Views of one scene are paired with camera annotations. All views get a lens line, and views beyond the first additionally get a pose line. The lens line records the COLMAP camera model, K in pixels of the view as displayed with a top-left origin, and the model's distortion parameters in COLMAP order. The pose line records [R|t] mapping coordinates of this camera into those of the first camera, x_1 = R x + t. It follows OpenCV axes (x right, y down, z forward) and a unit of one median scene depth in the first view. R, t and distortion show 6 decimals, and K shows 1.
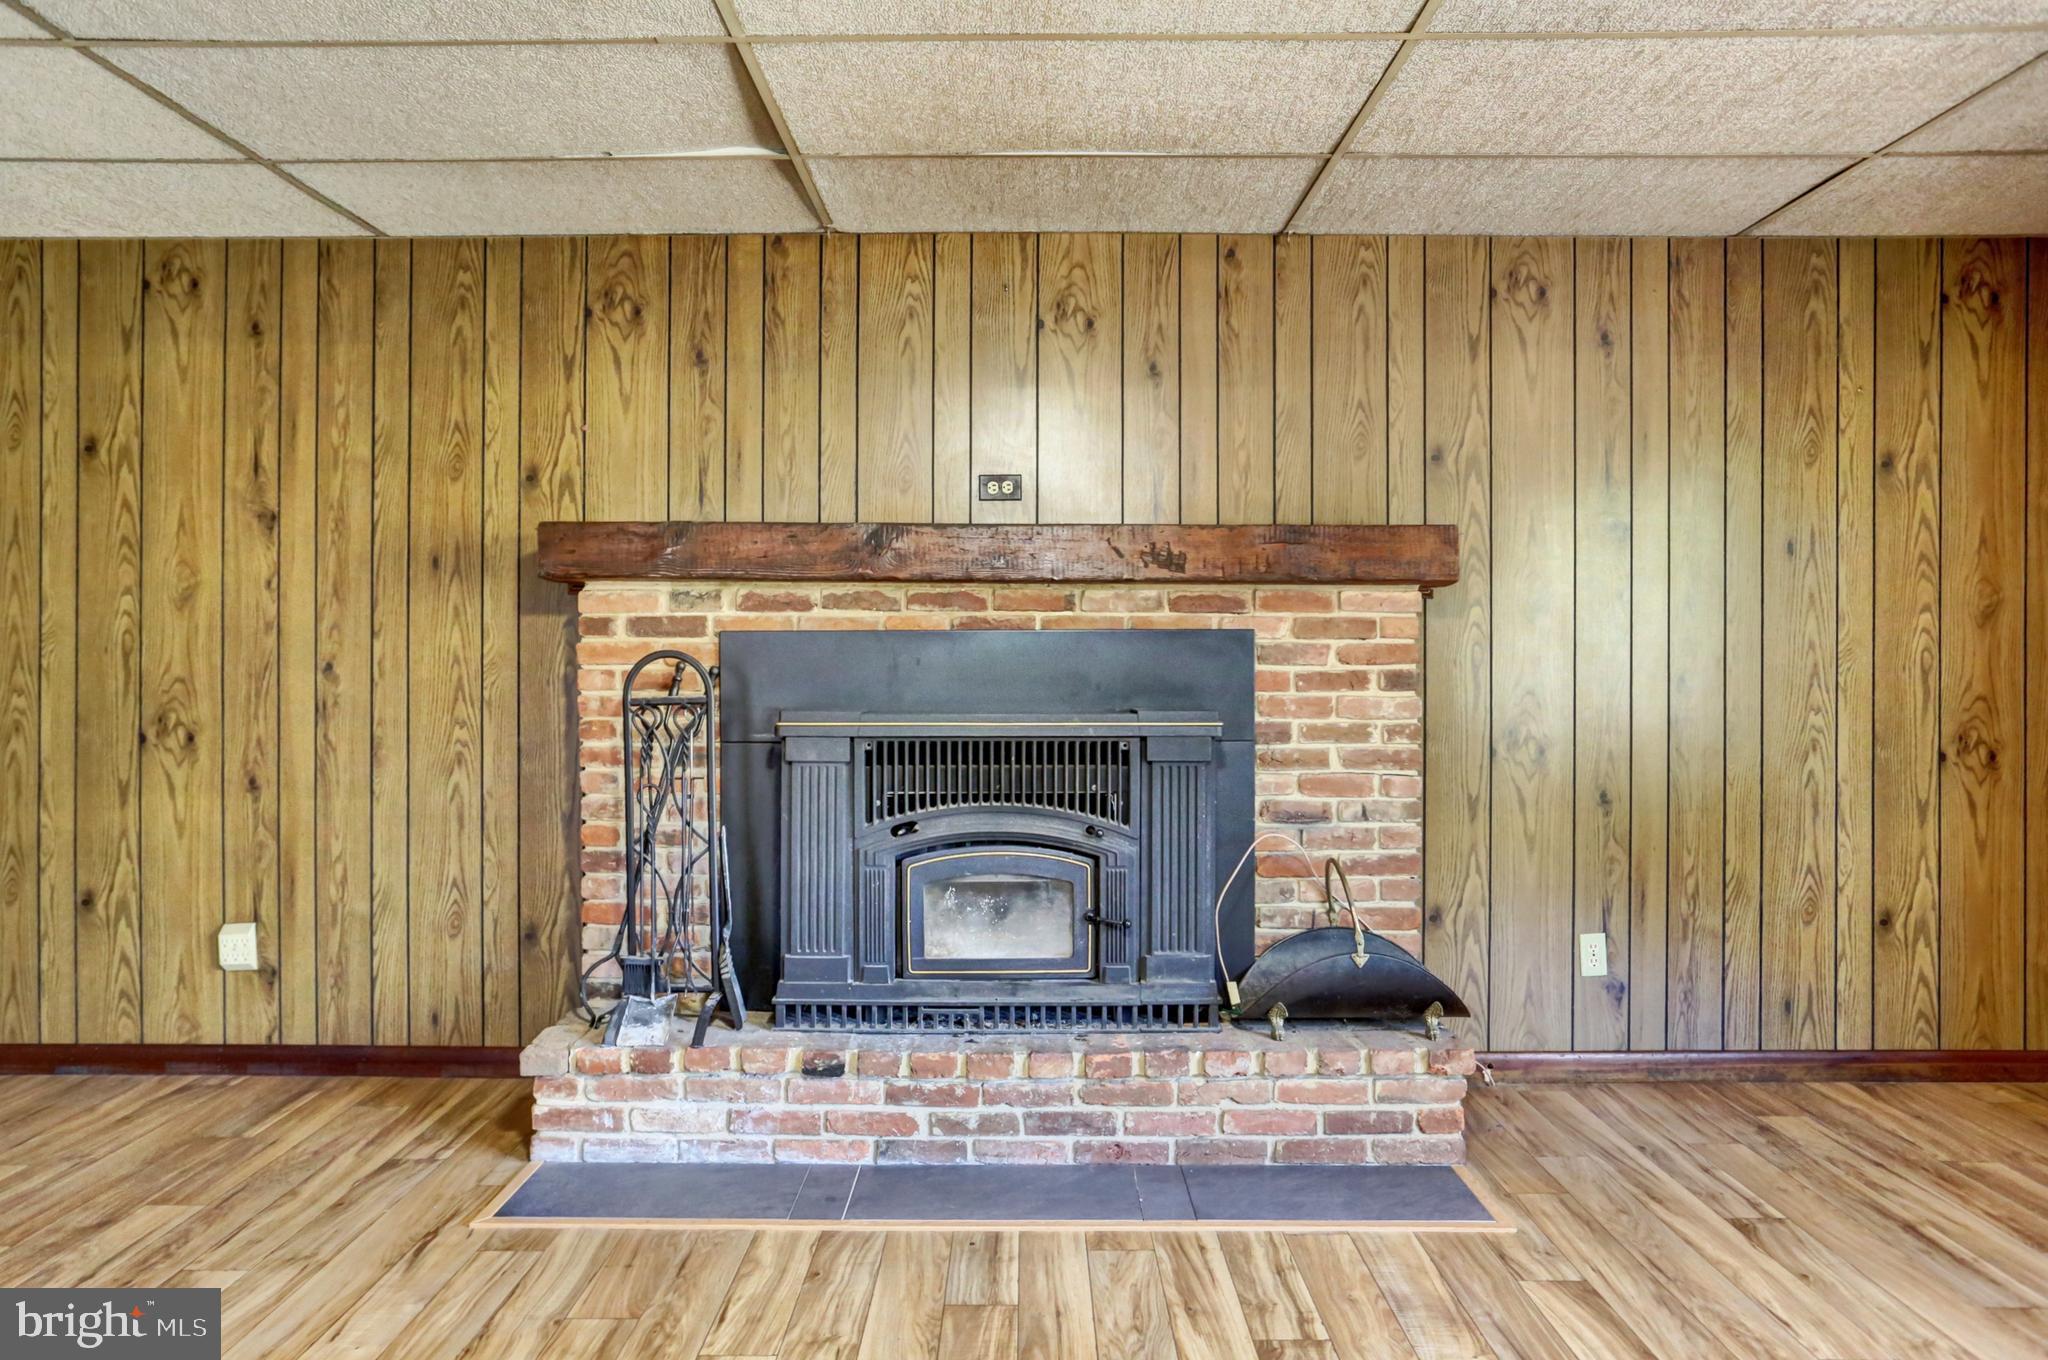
lens RADIAL K [[1365.5, 0, 1027.6], [0, 1365.5, 669.2], [0, 0, 1]] dist [-0.038622, 0.015793]
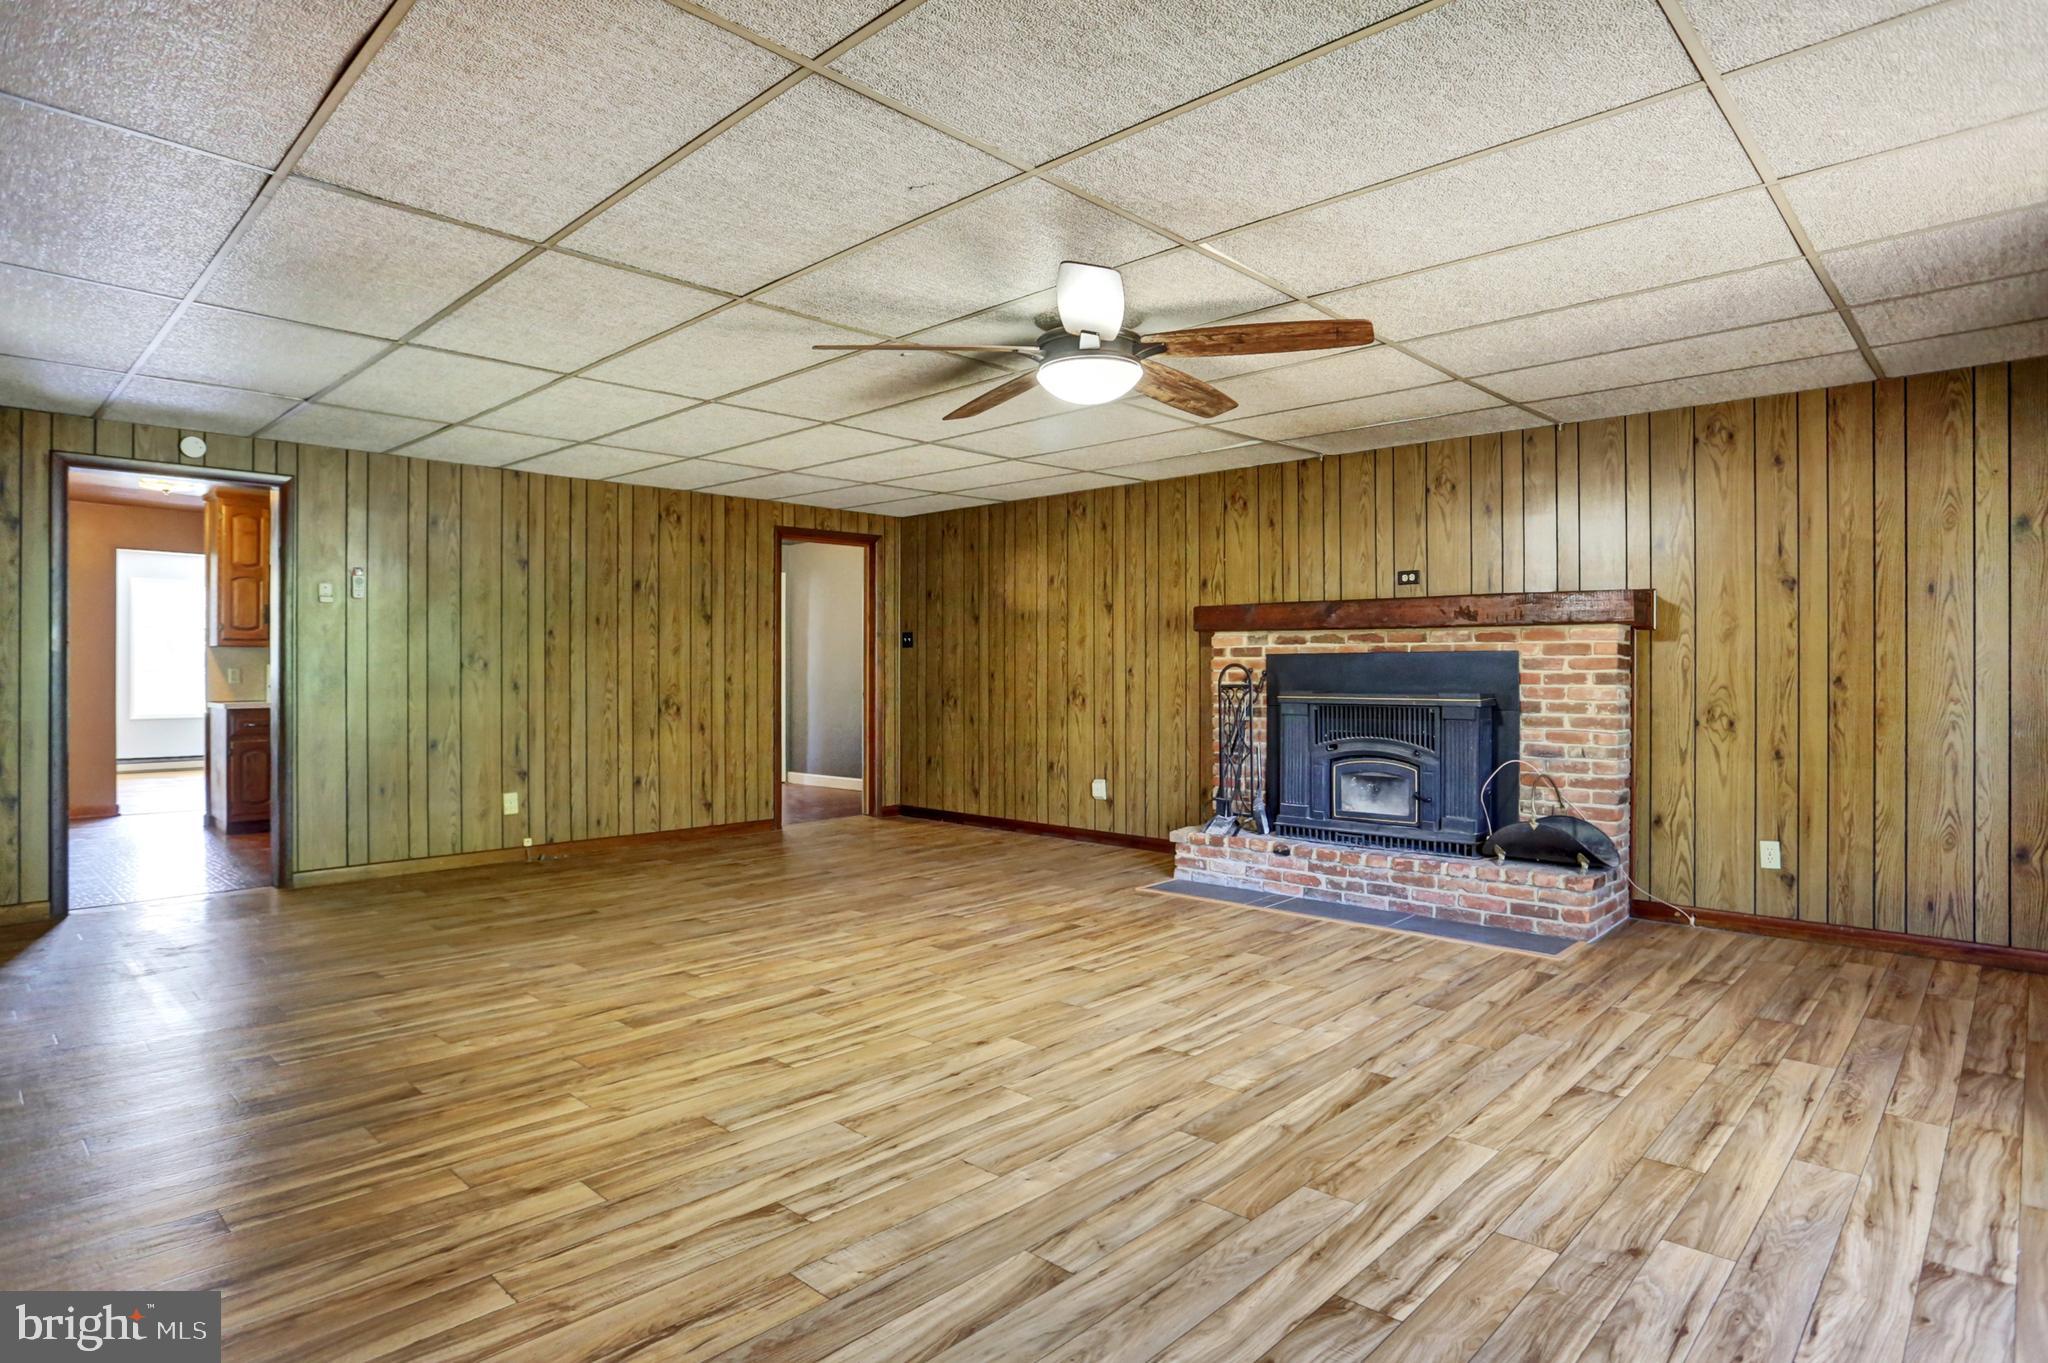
lens RADIAL K [[1132.9, 0, 1022.7], [0, 1132.9, 670.2], [0, 0, 1]] dist [-0.041899, 0.003630]
pose [[0.726802, 0.000419, -0.686847, 0.718319], [0.000313, 1.000000, 0.000941, -0.004070], [0.686847, -0.000899, 0.726802, -0.561688]]
